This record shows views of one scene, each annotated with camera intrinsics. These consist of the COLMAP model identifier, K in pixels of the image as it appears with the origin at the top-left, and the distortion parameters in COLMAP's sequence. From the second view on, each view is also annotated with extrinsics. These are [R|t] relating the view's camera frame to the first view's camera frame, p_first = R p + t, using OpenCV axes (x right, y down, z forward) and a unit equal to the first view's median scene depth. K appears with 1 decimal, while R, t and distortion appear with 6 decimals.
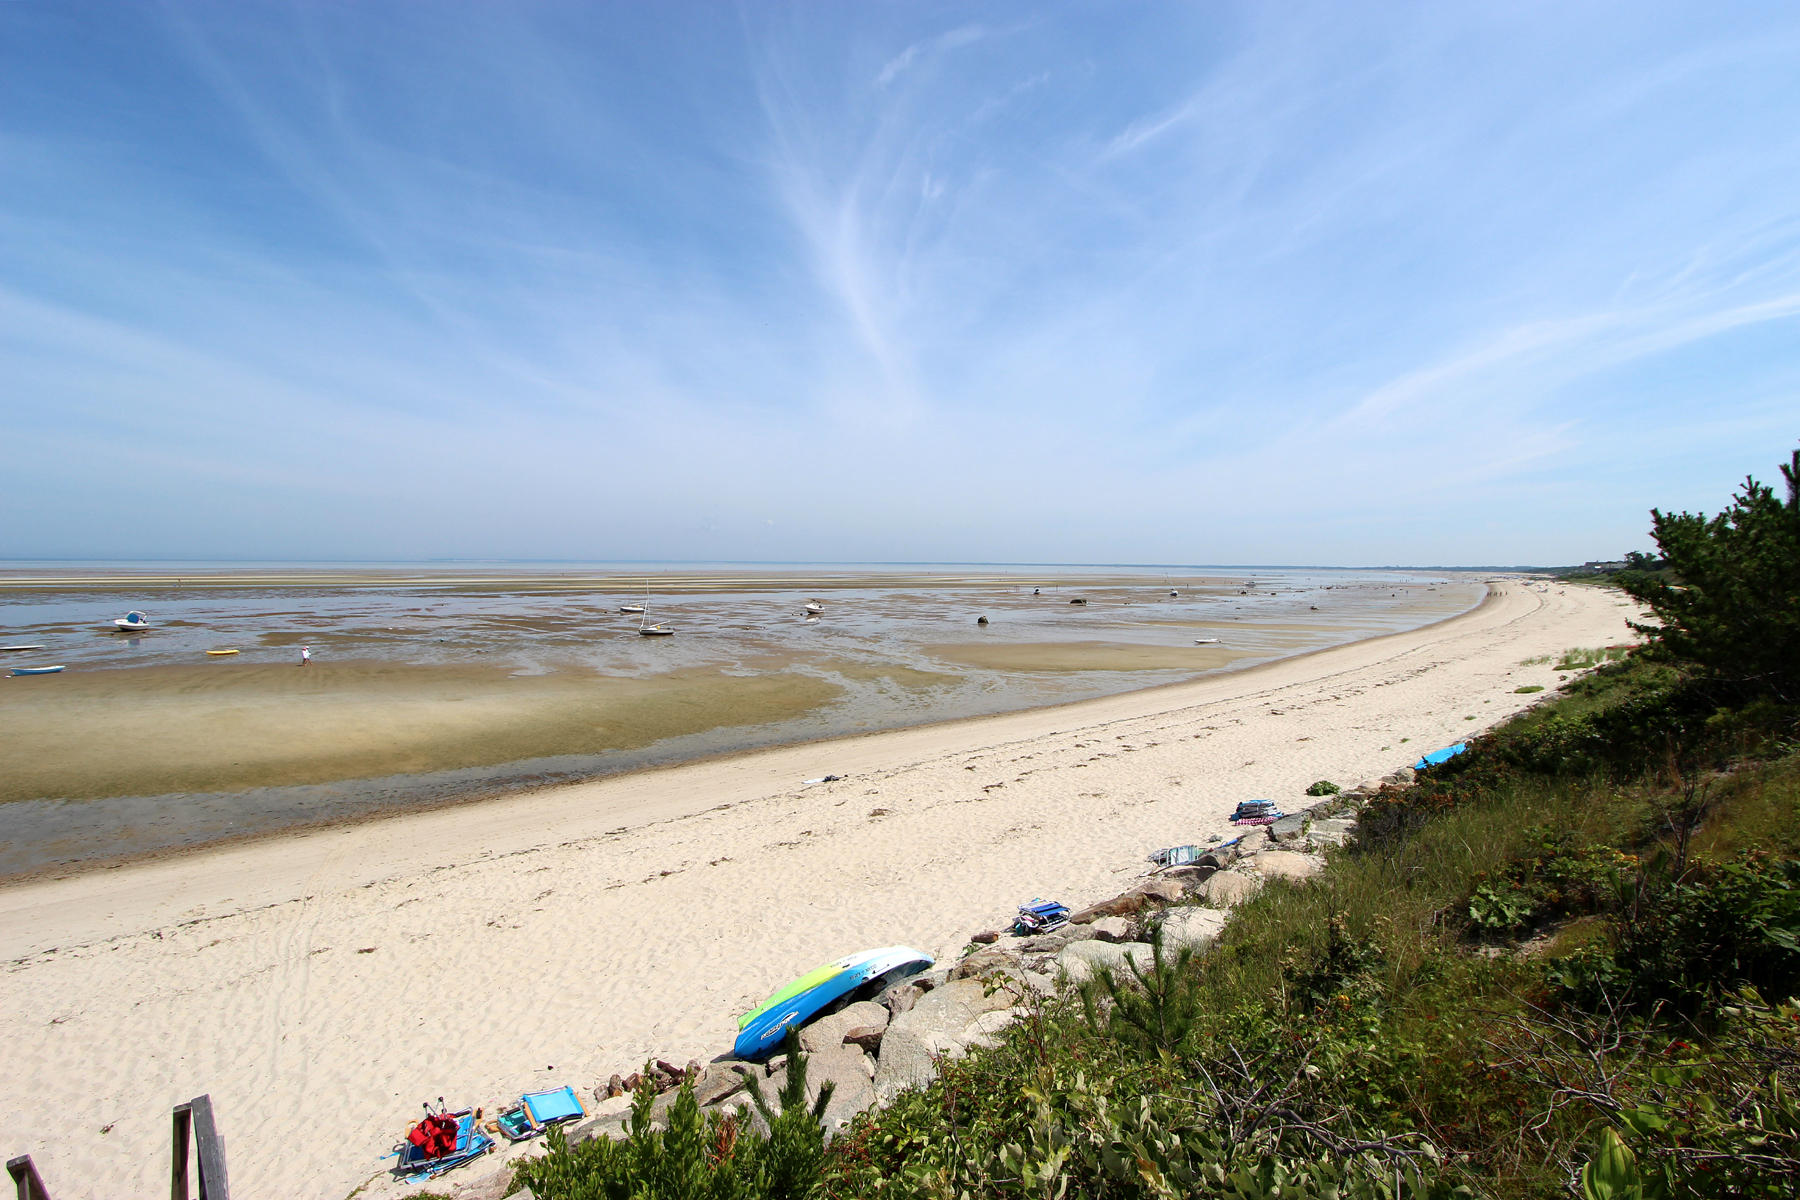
lens RADIAL K [[845.9, 0, 902.4], [0, 845.9, 605.5], [0, 0, 1]] dist [-0.021178, 0.004861]
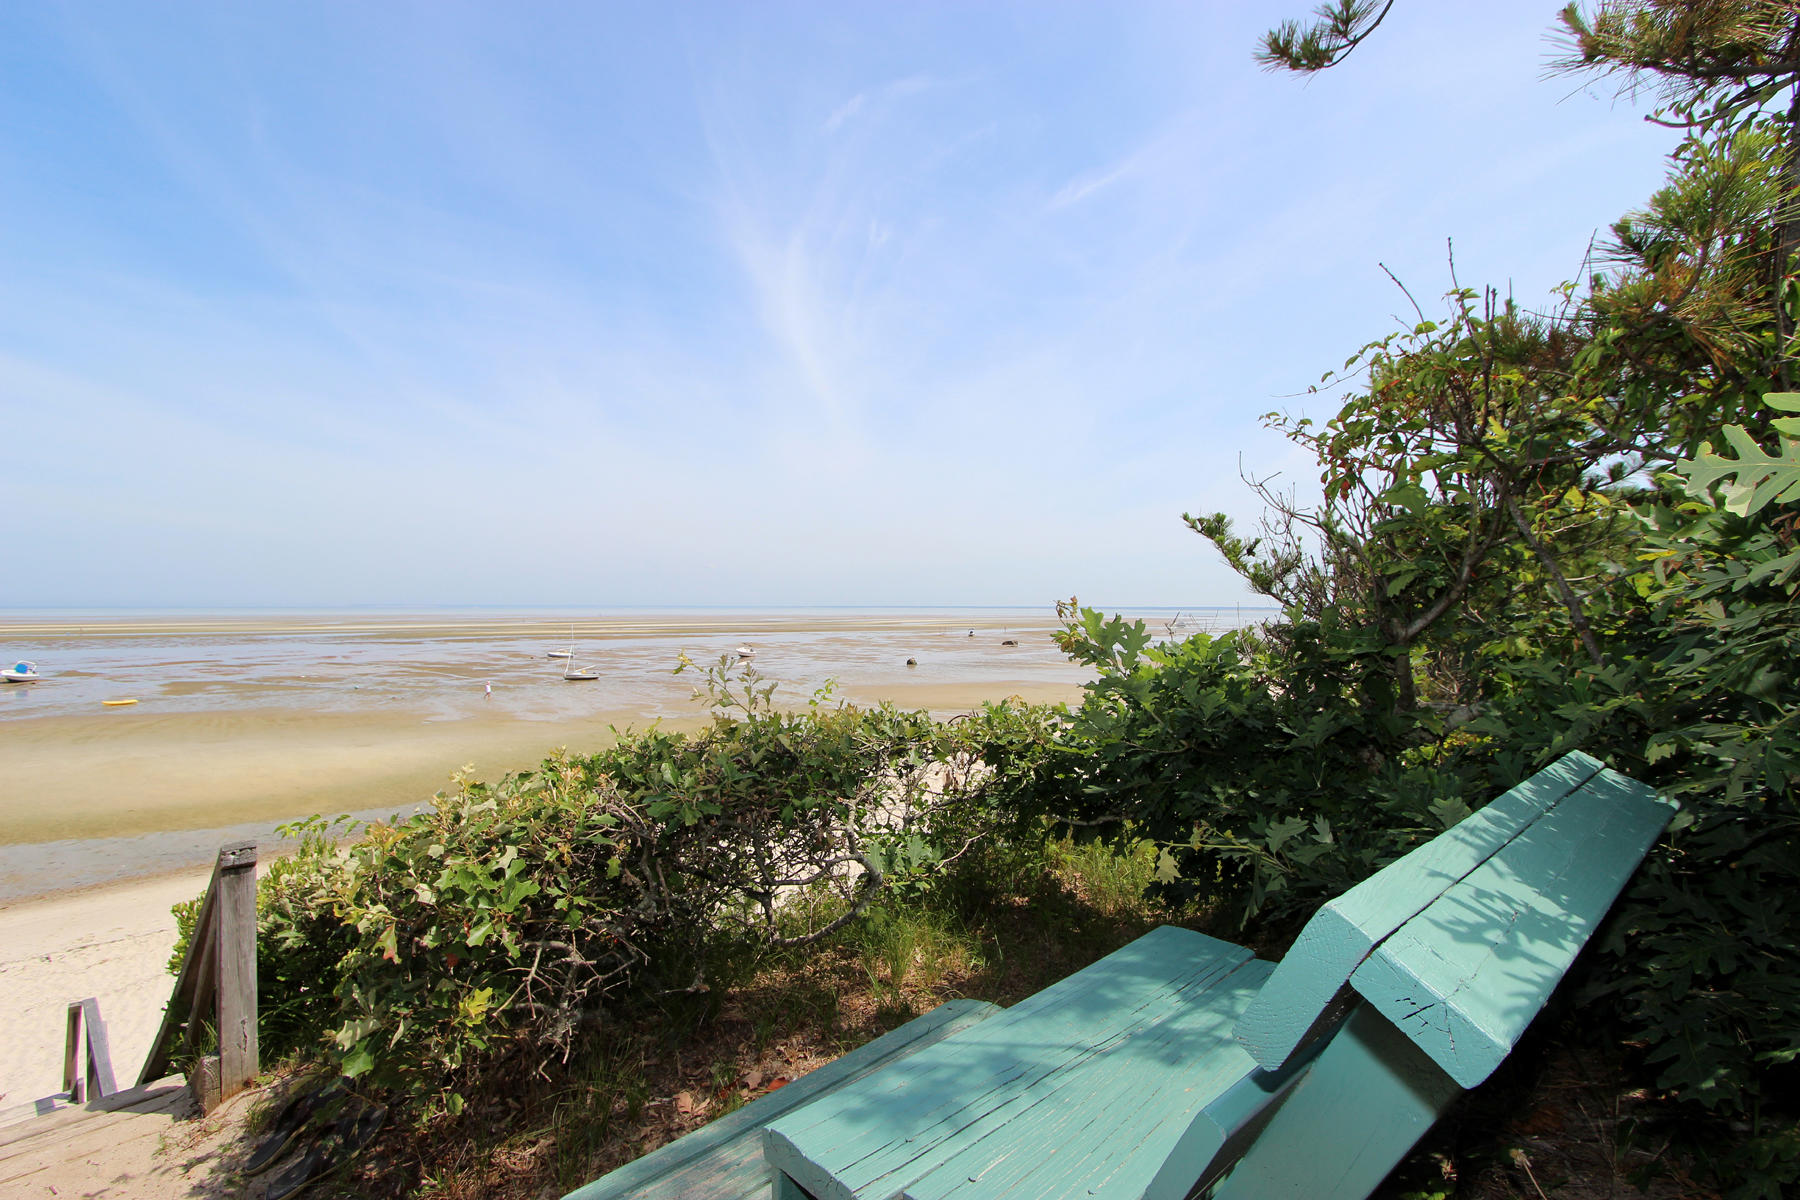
lens RADIAL K [[867.9, 0, 926.7], [0, 867.9, 614.4], [0, 0, 1]] dist [-0.021703, 0.005341]
pose [[0.997366, -0.007072, 0.072191, 0.067437], [0.009956, 0.999163, -0.039672, 0.003506], [-0.071850, 0.040286, 0.996602, -0.081142]]
